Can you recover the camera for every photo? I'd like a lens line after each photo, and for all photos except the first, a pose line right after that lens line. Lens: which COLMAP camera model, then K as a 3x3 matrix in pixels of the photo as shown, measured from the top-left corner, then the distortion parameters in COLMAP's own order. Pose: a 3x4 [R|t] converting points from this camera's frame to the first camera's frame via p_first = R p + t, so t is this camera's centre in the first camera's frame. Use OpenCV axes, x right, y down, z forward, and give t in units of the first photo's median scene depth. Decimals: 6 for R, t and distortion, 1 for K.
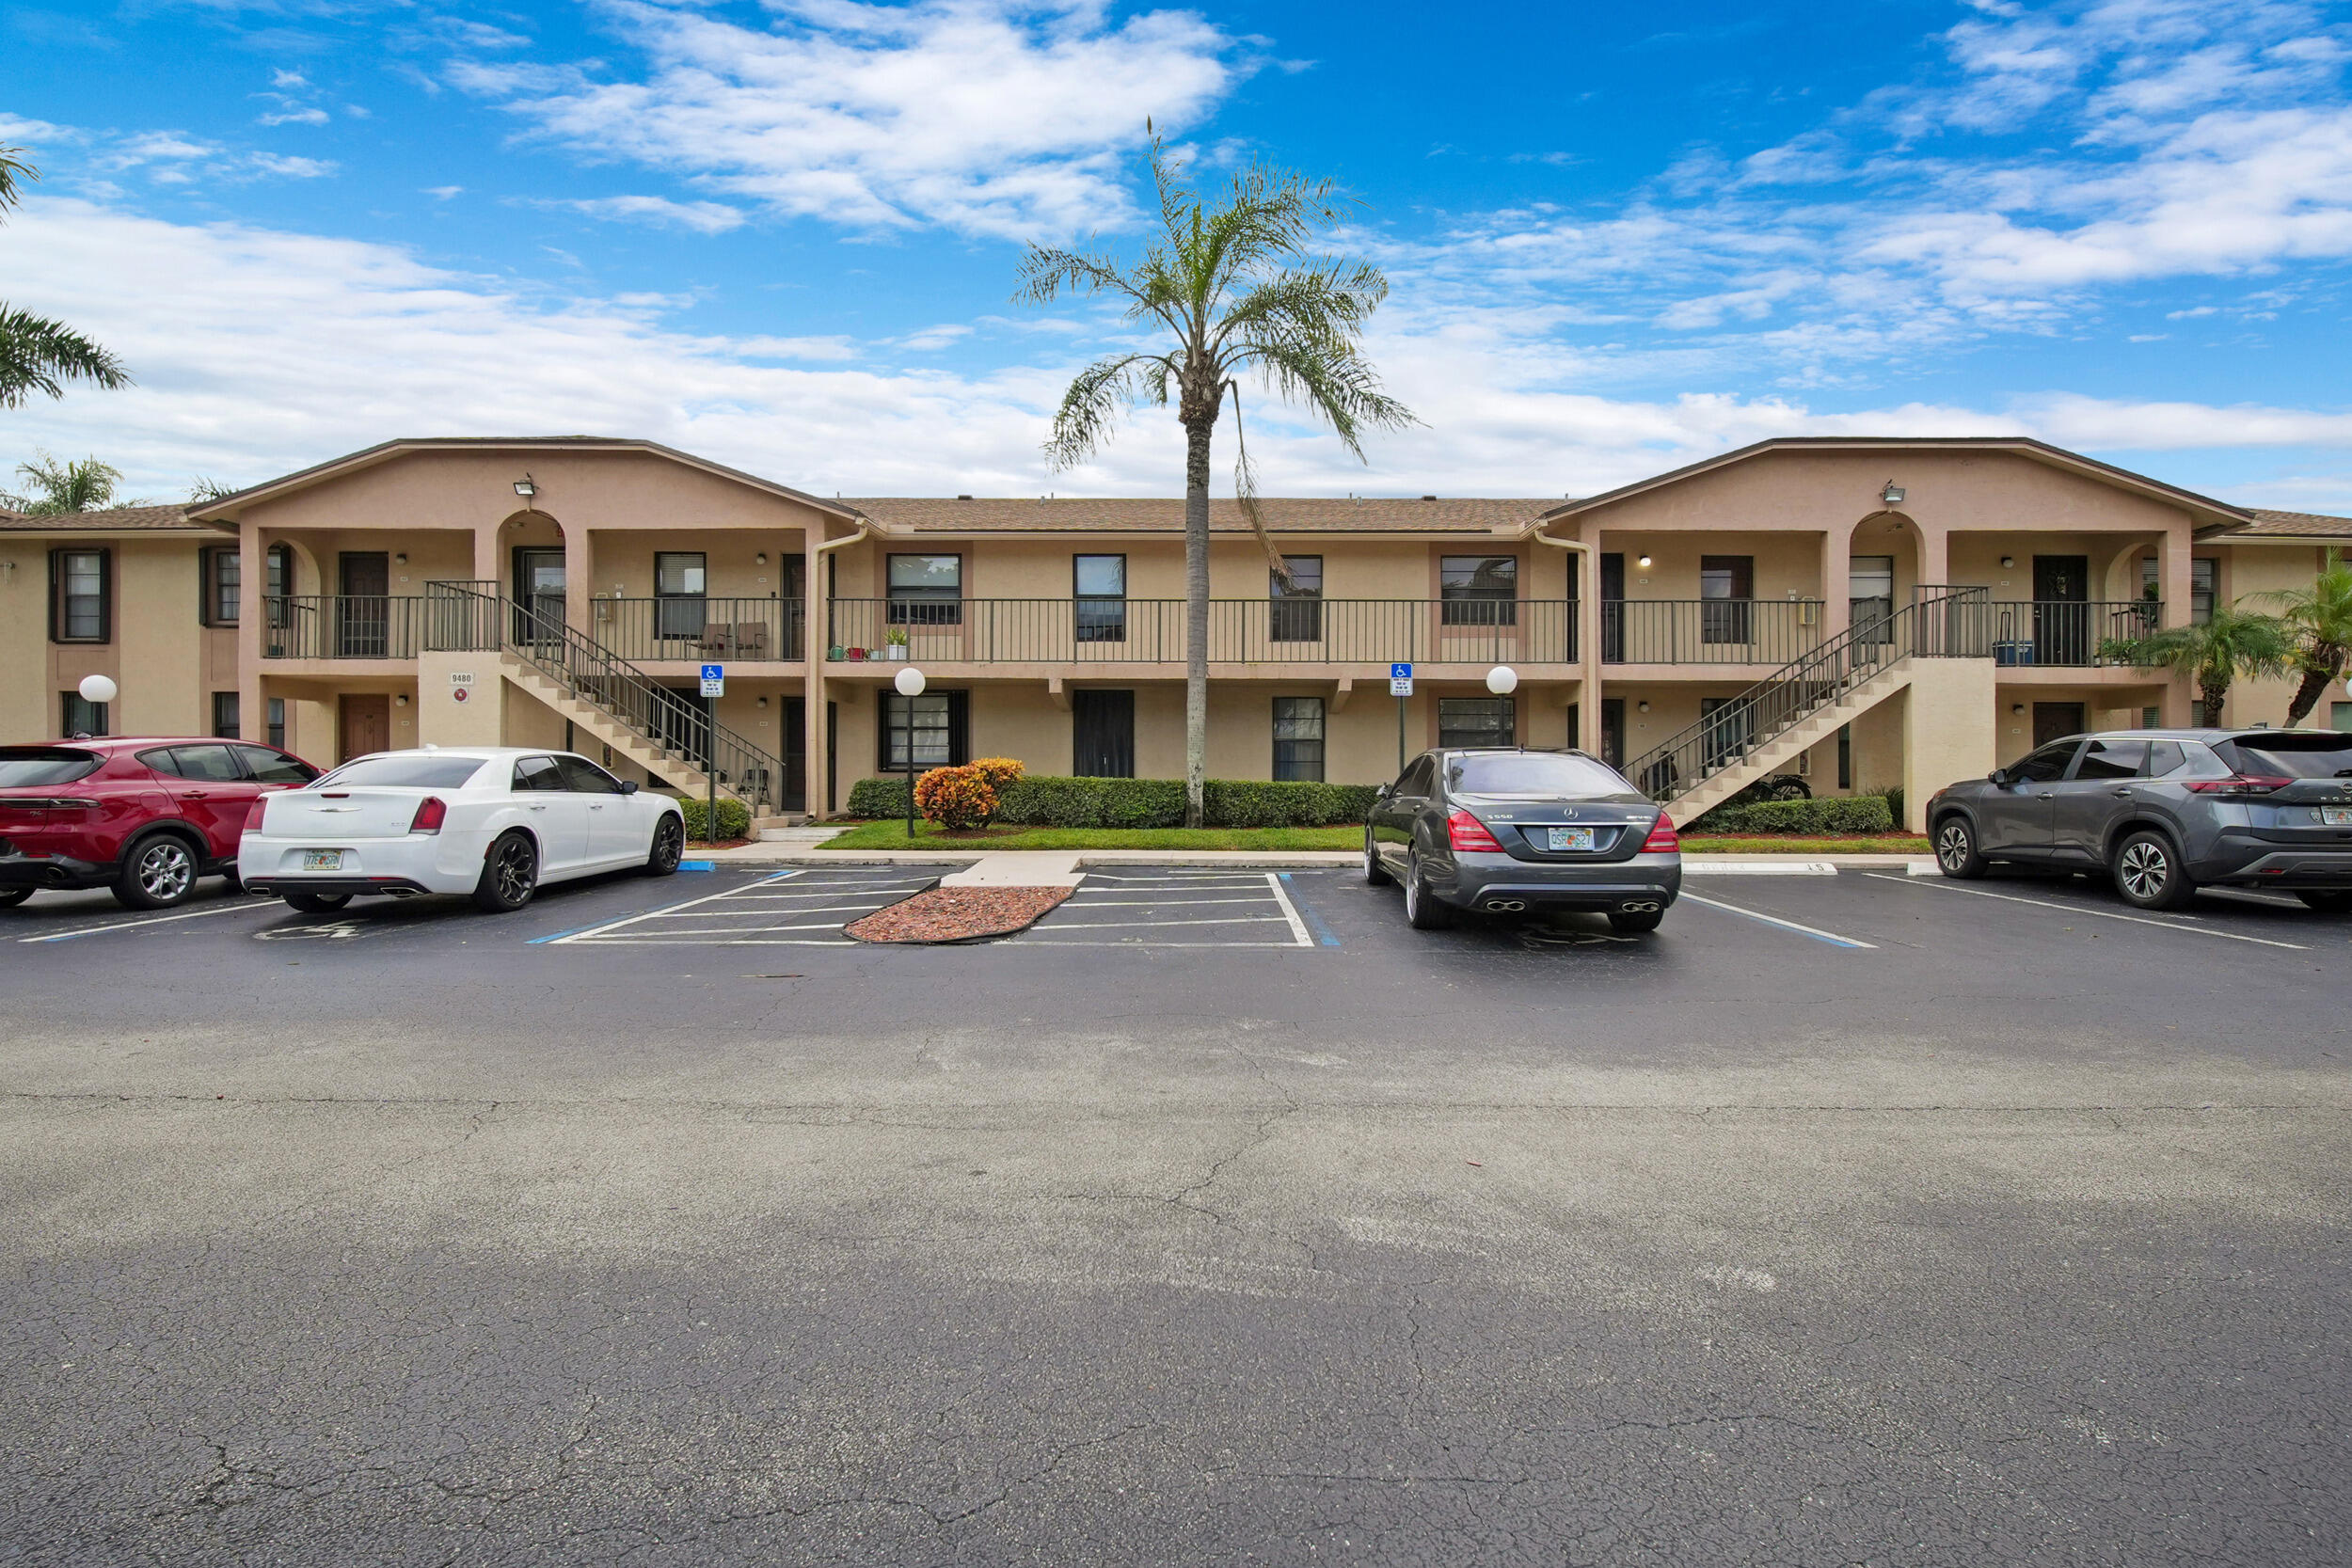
lens RADIAL K [[1131.9, 0, 1176.0], [0, 1131.9, 784.0], [0, 0, 1]] dist [0.028430, -0.012070]
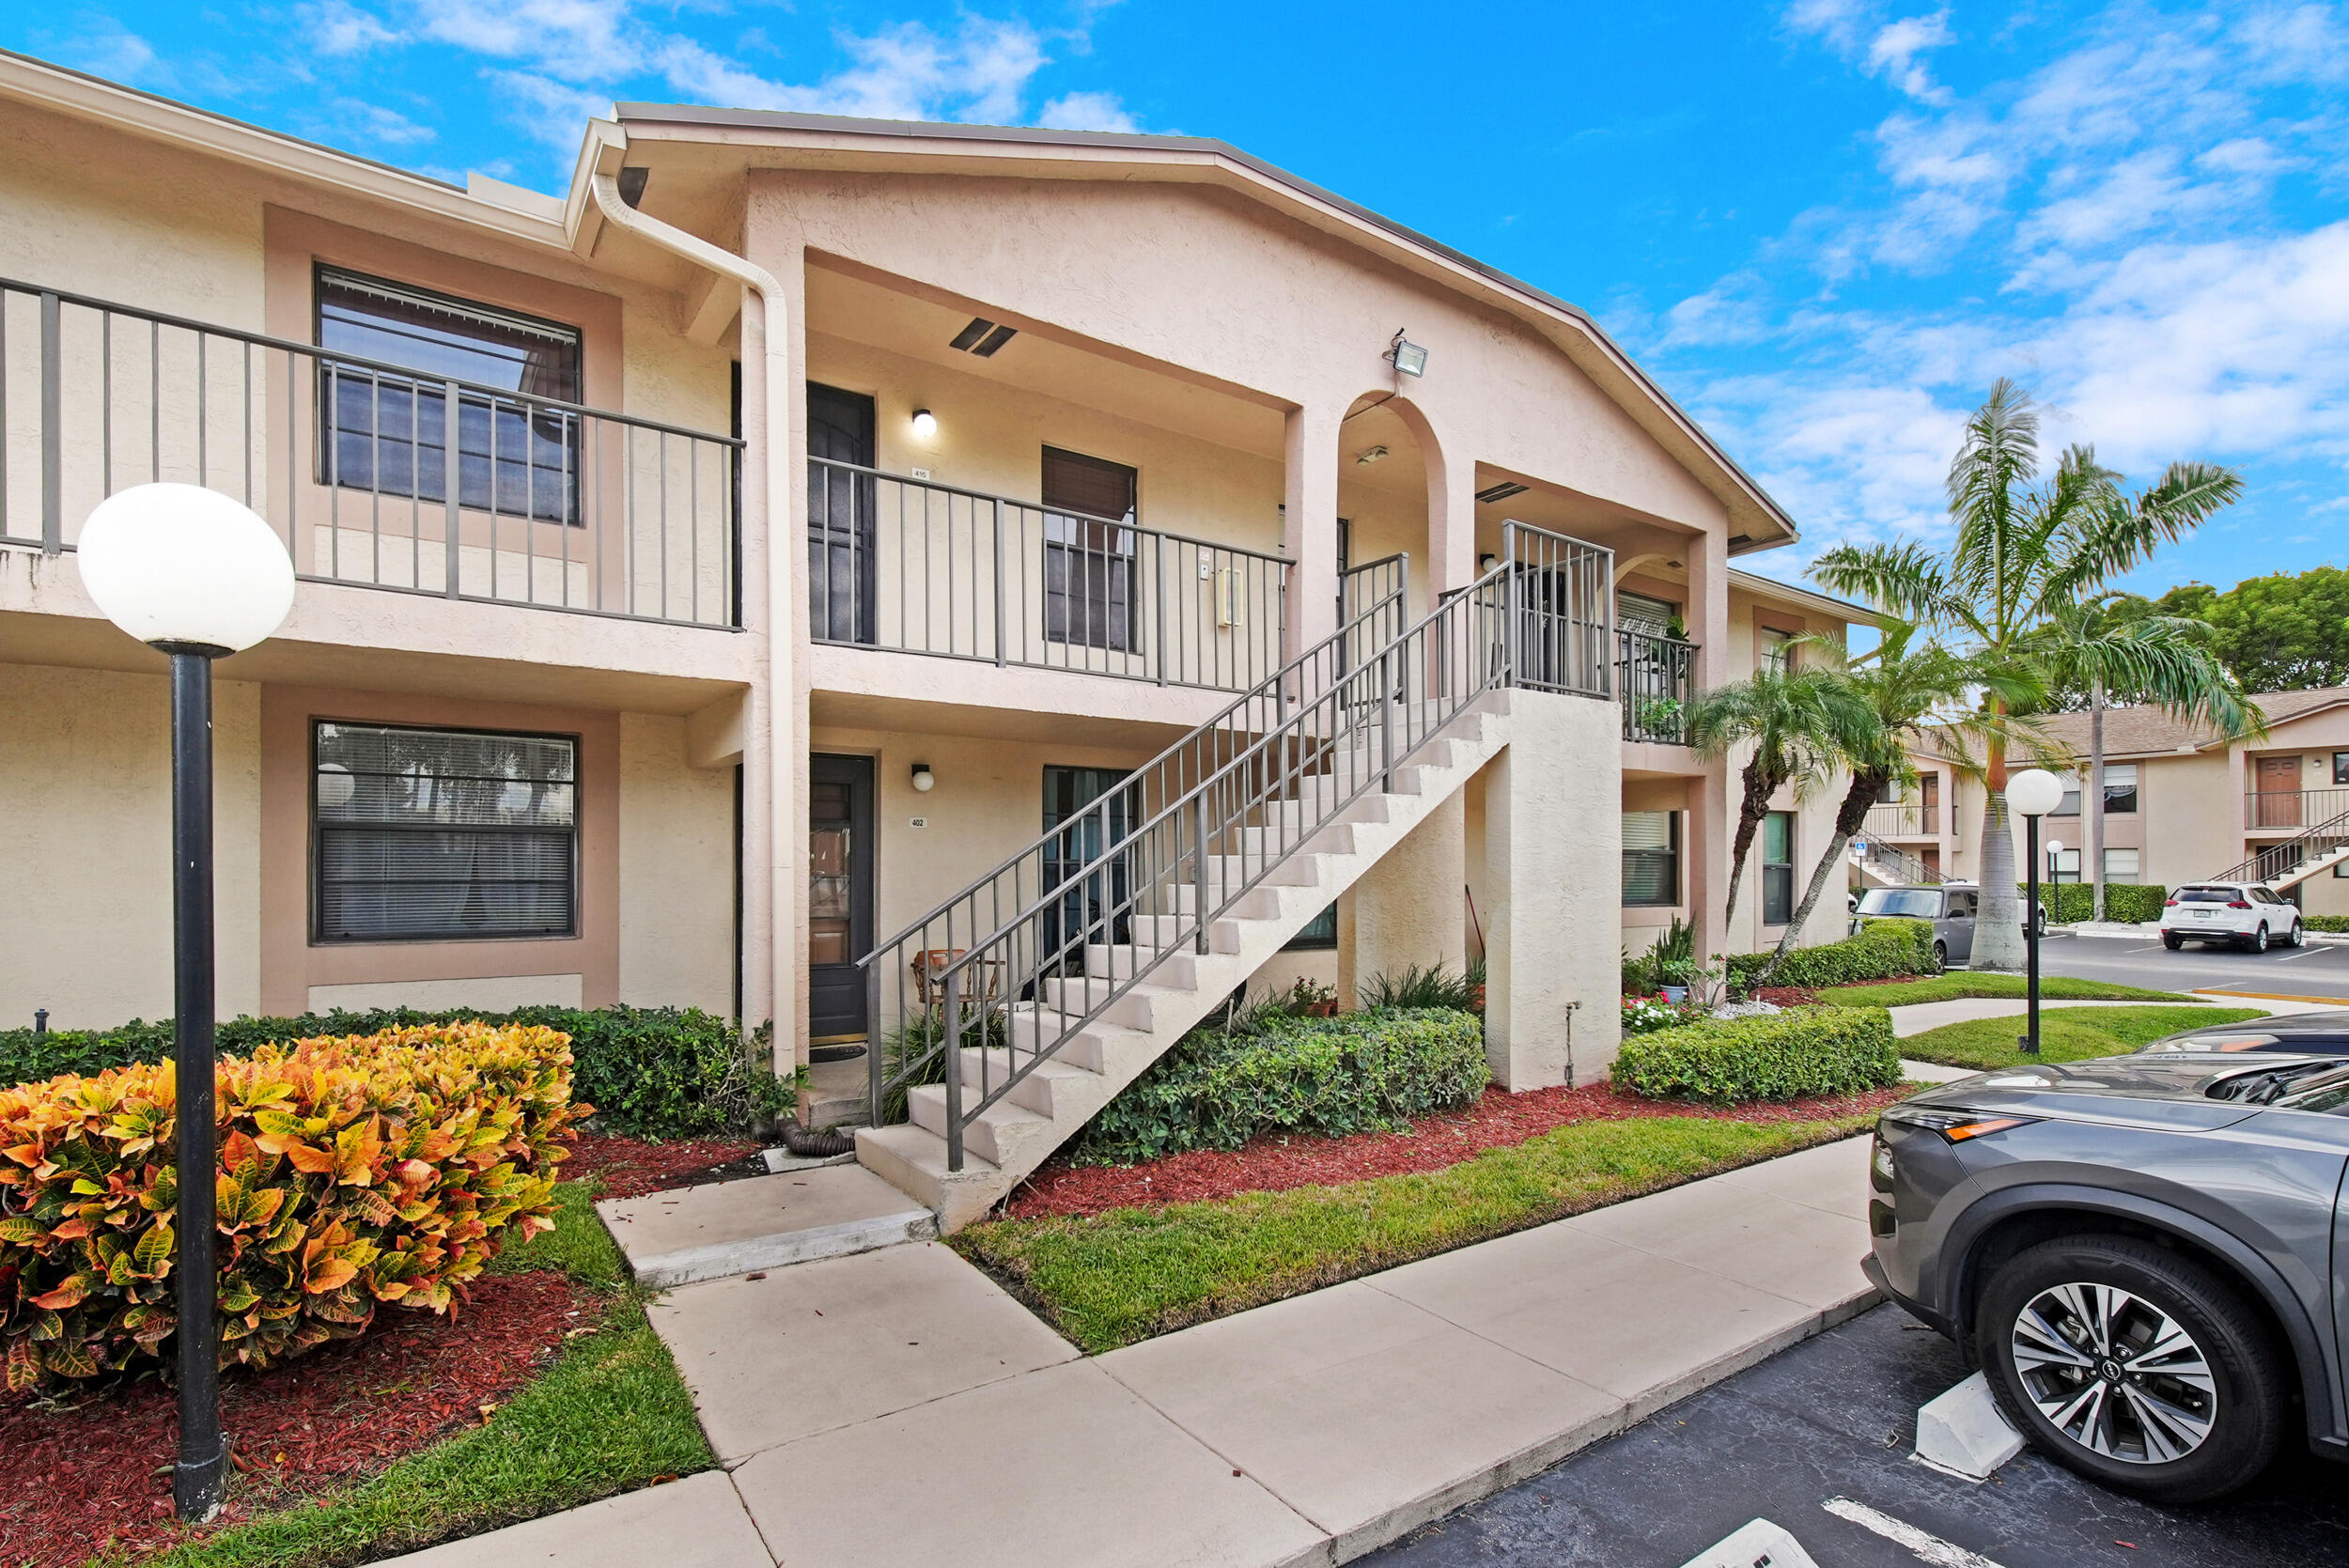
lens RADIAL K [[1242.9, 0, 1192.3], [0, 1242.9, 843.6], [0, 0, 1]] dist [-0.017546, -0.000603]
pose [[0.818650, 0.011290, 0.574182, 0.254623], [0.000255, 0.999799, -0.020023, -0.037694], [-0.574293, 0.016538, 0.818483, 0.629263]]
